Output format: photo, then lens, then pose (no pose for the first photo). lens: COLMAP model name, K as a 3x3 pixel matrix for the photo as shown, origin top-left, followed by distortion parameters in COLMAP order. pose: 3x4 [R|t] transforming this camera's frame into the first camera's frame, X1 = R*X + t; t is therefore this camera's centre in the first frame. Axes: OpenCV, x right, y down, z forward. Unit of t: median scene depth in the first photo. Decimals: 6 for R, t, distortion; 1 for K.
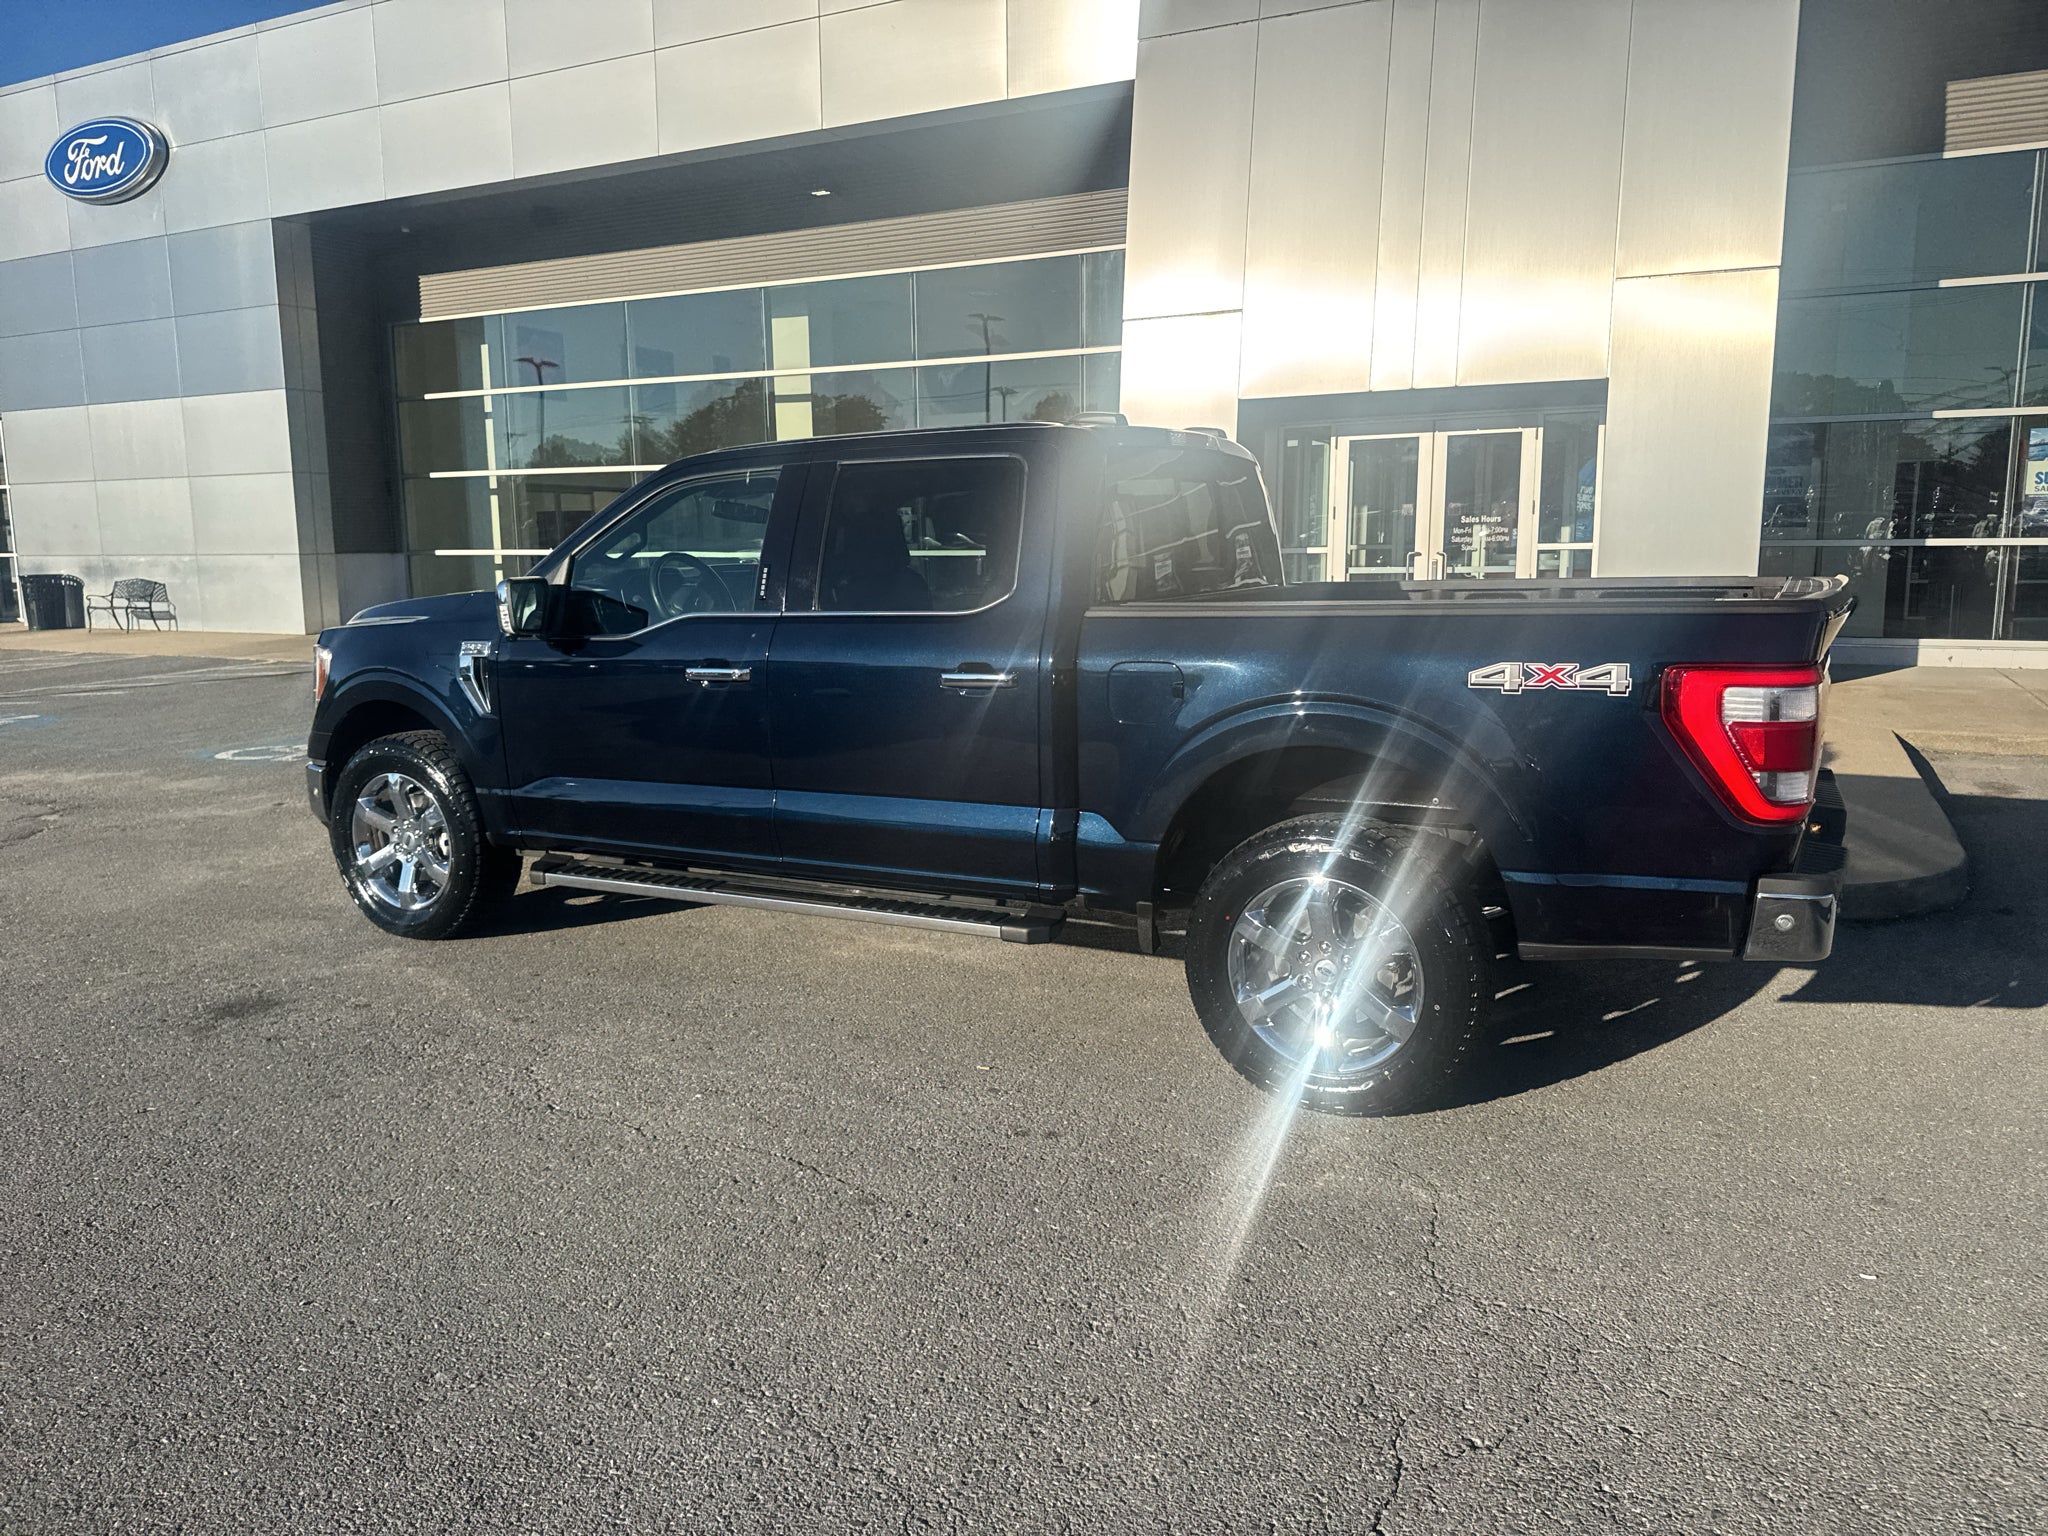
lens RADIAL K [[1453.8, 0, 1063.6], [0, 1453.8, 770.0], [0, 0, 1]] dist [-0.001426, -0.001787]
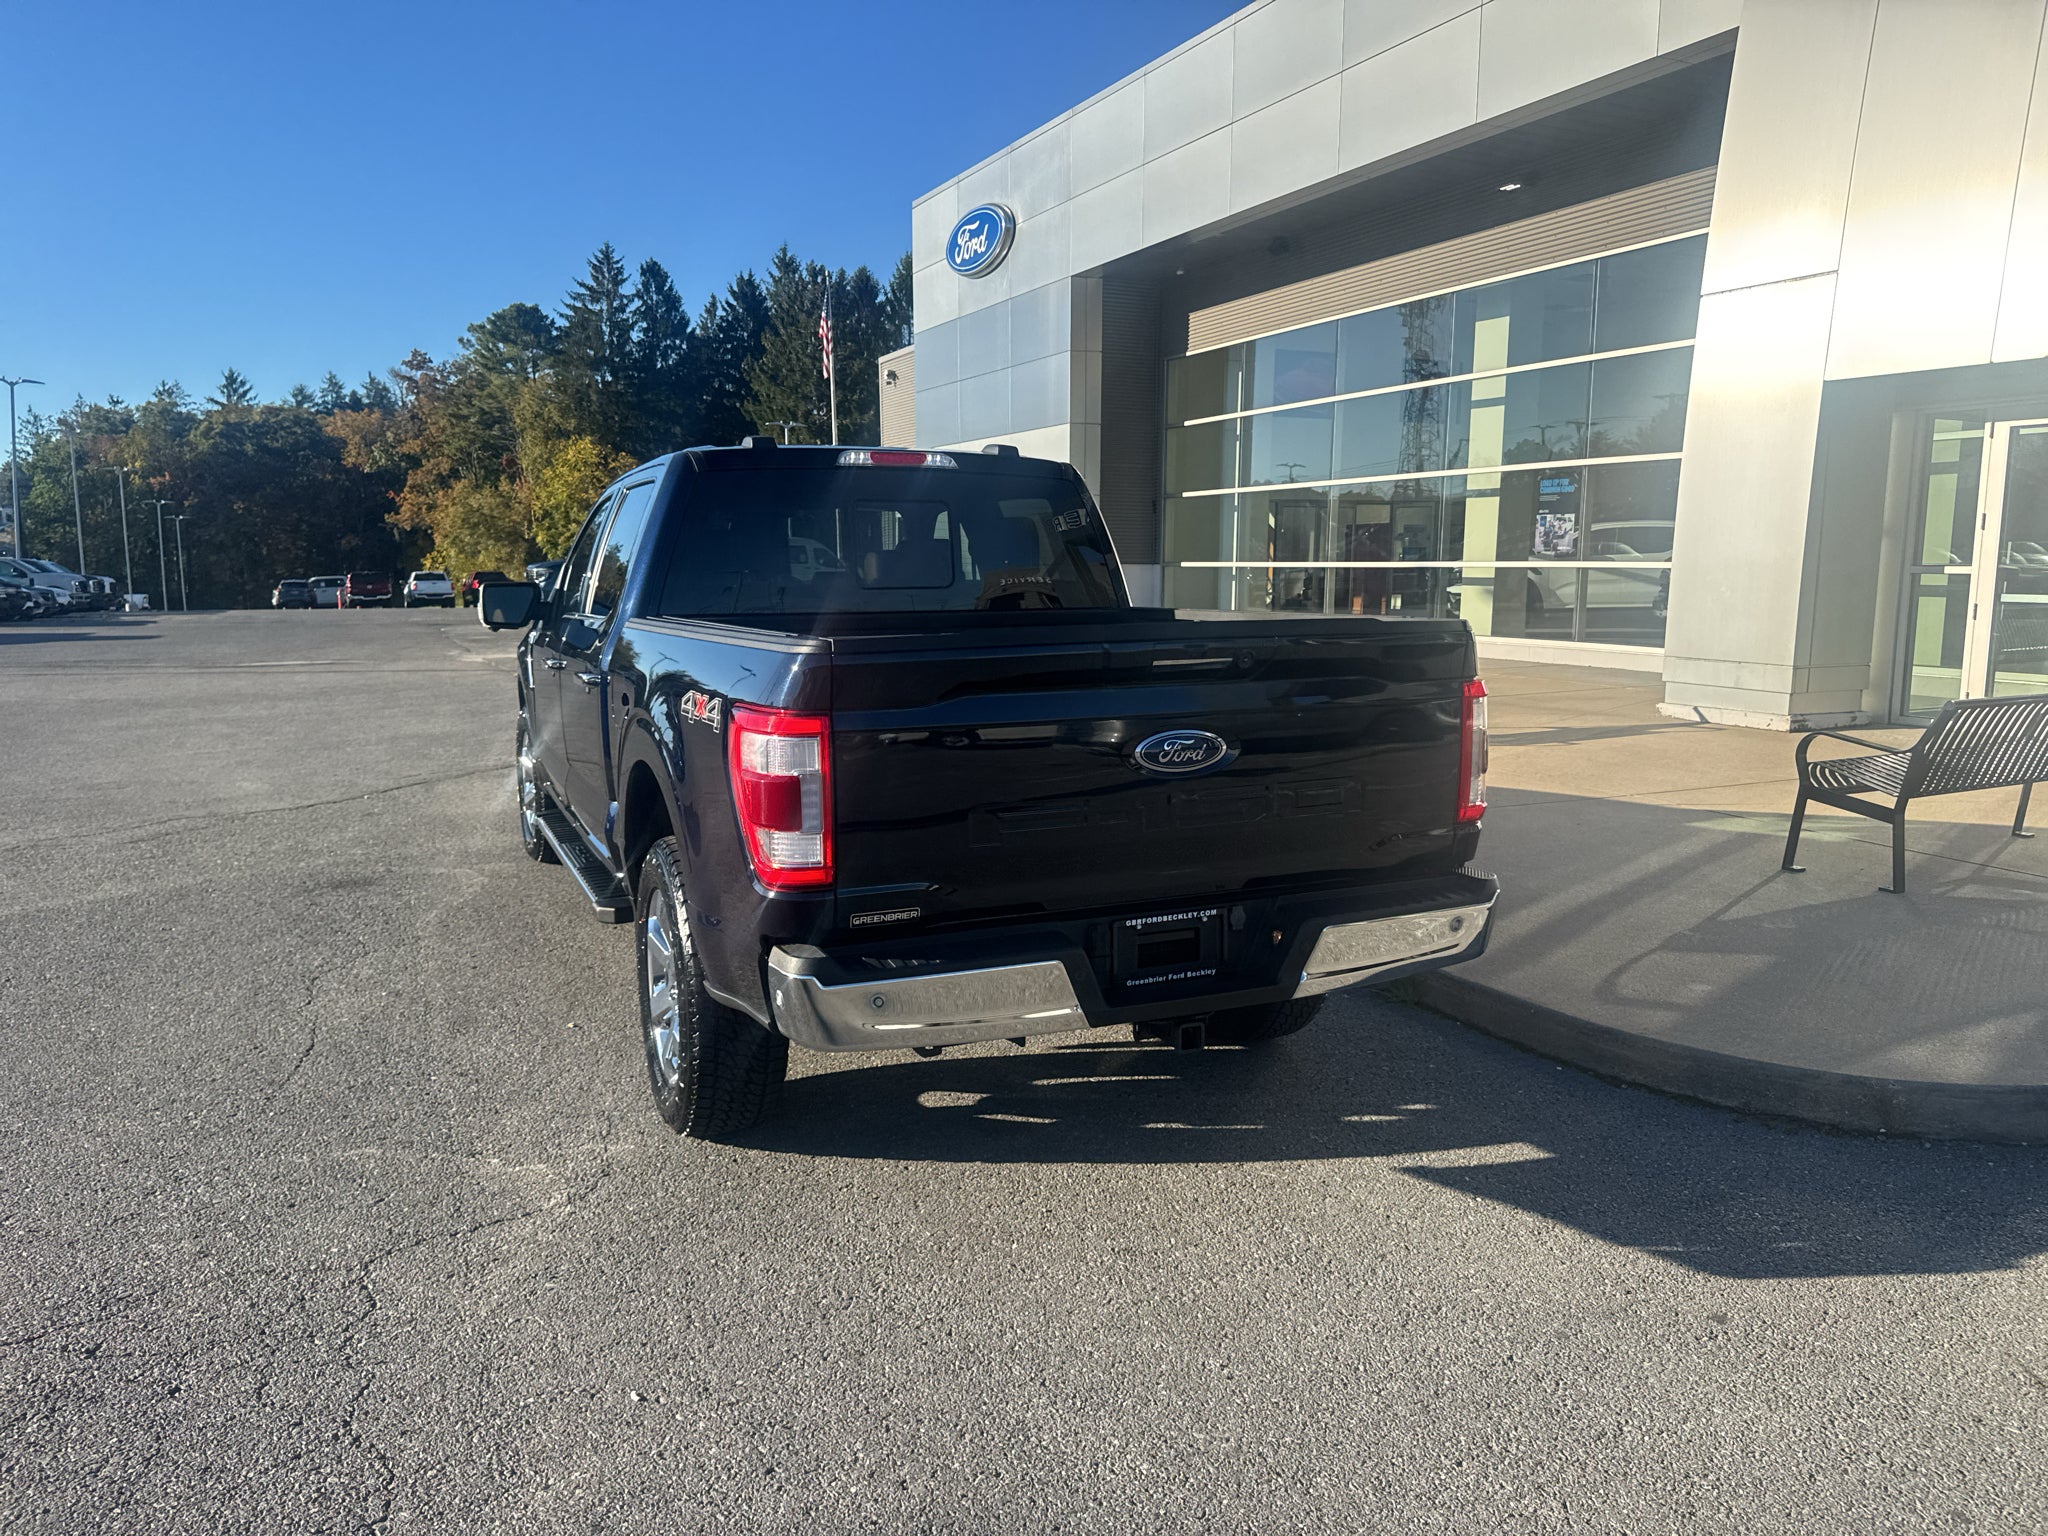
lens RADIAL K [[1450.3, 0, 1032.0], [0, 1450.3, 775.8], [0, 0, 1]] dist [0.087835, -0.129168]
pose [[0.784847, 0.099746, -0.611609, 0.182942], [-0.100942, 0.994357, 0.032633, -0.012672], [0.611412, 0.036125, 0.790487, 0.058858]]
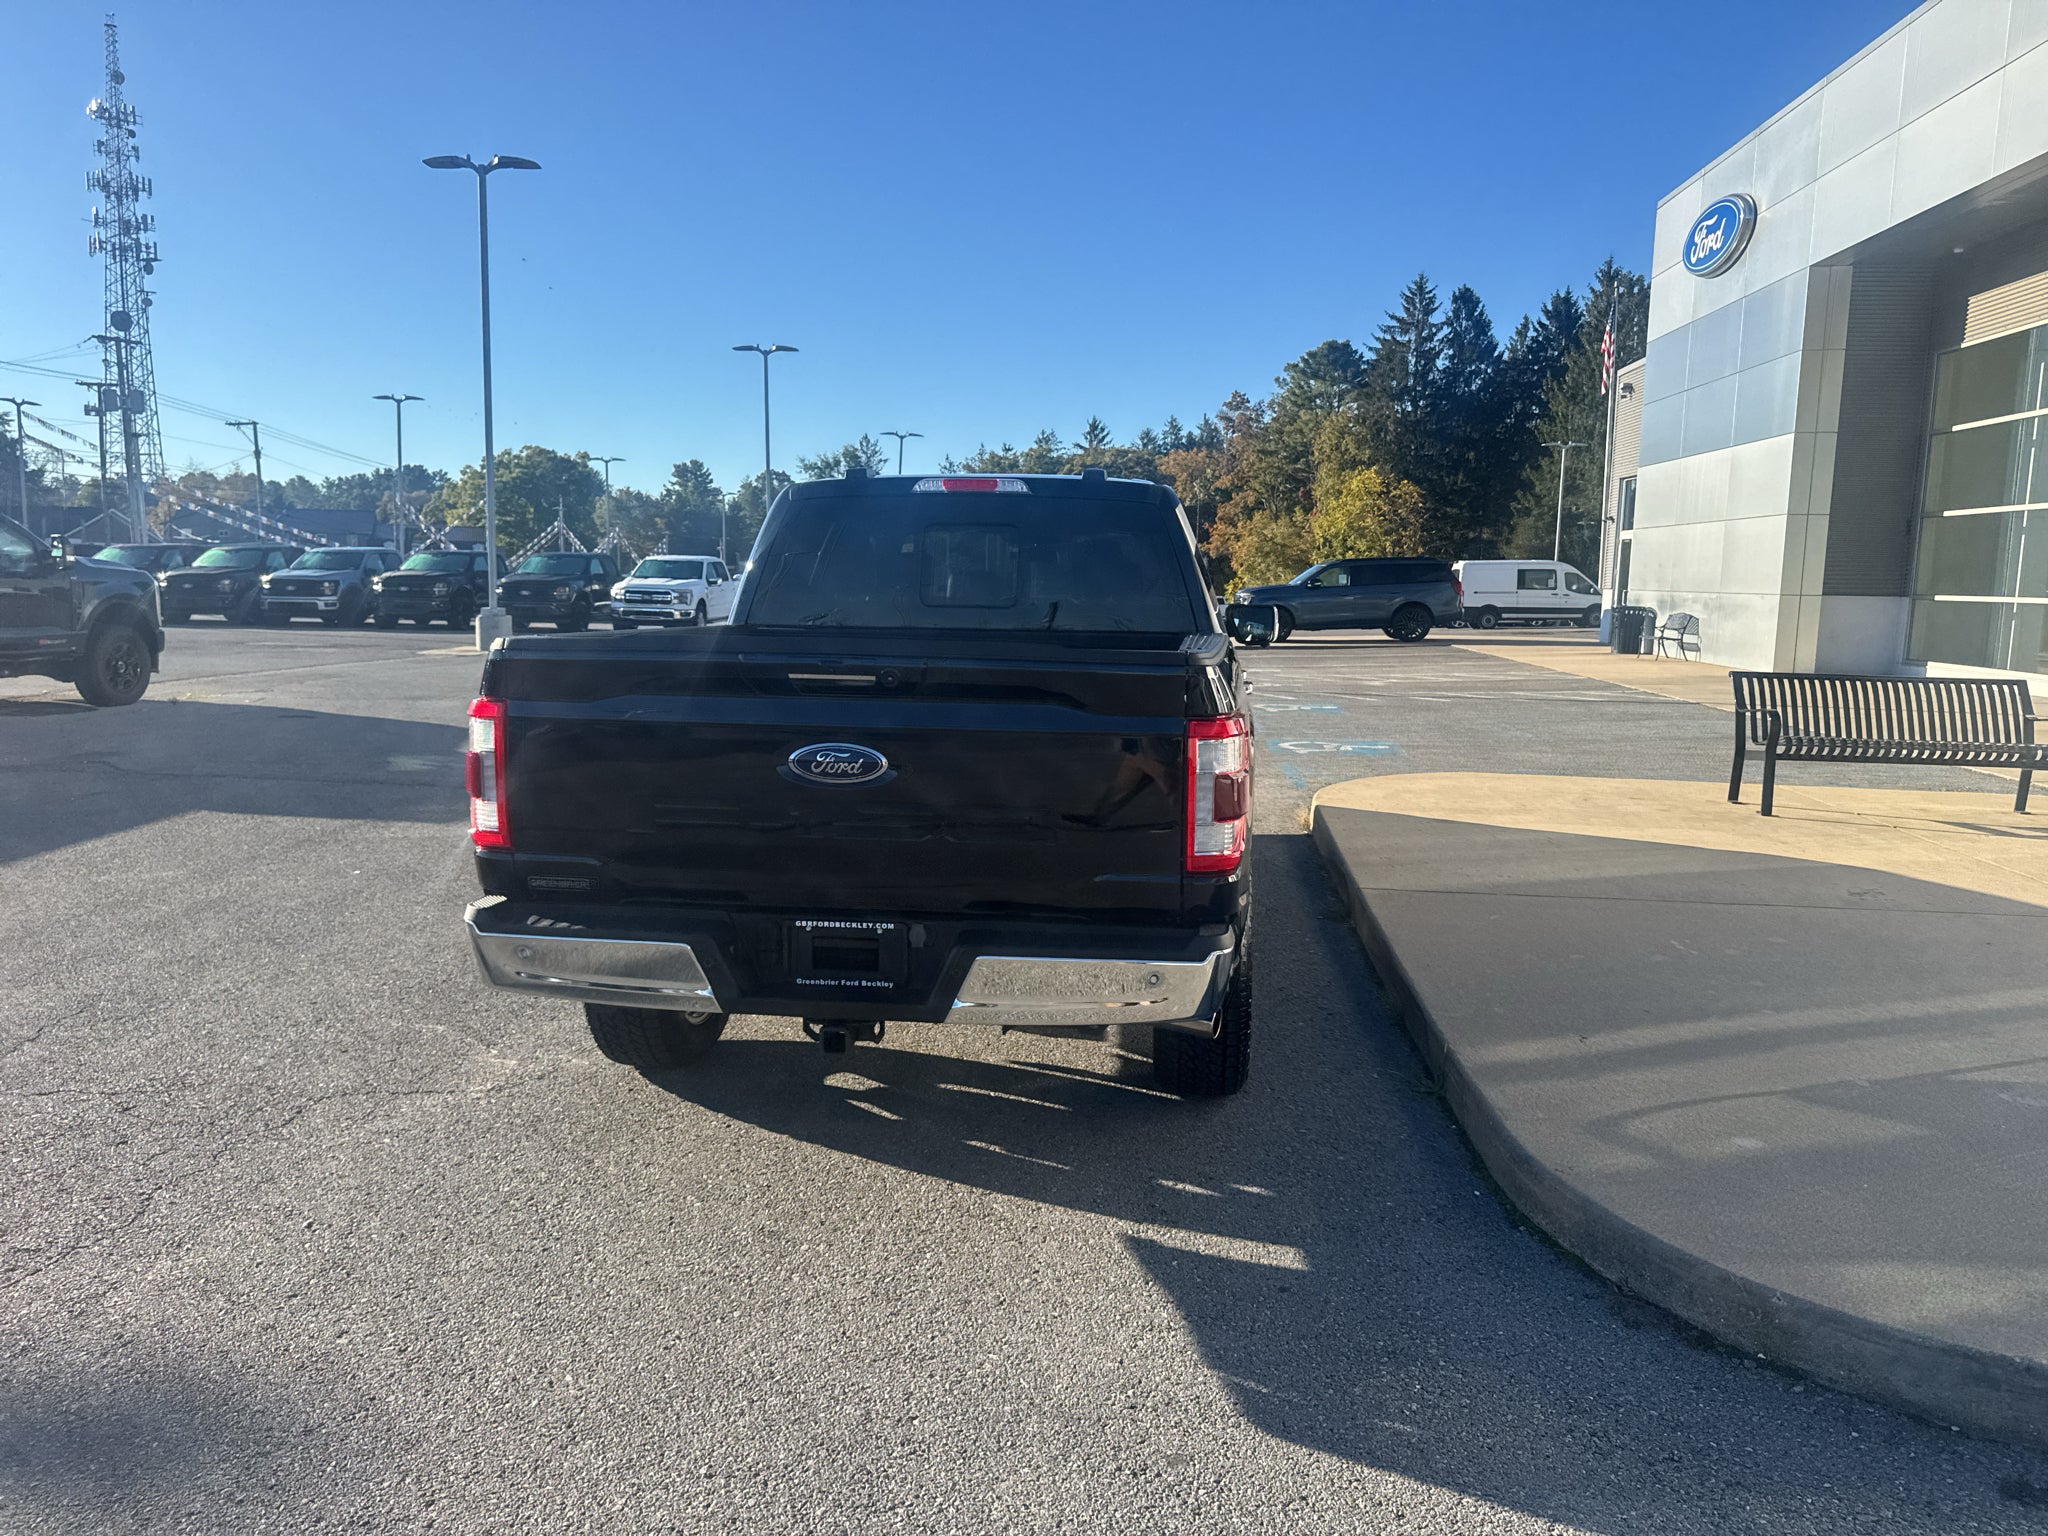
lens RADIAL K [[1443.2, 0, 1016.9], [0, 1443.2, 780.5], [0, 0, 1]] dist [0.086449, -0.117503]
pose [[0.342309, 0.144248, -0.928449, 0.255929], [-0.163099, 0.982266, 0.092477, -0.028049], [0.925323, 0.119774, 0.359766, 0.152206]]
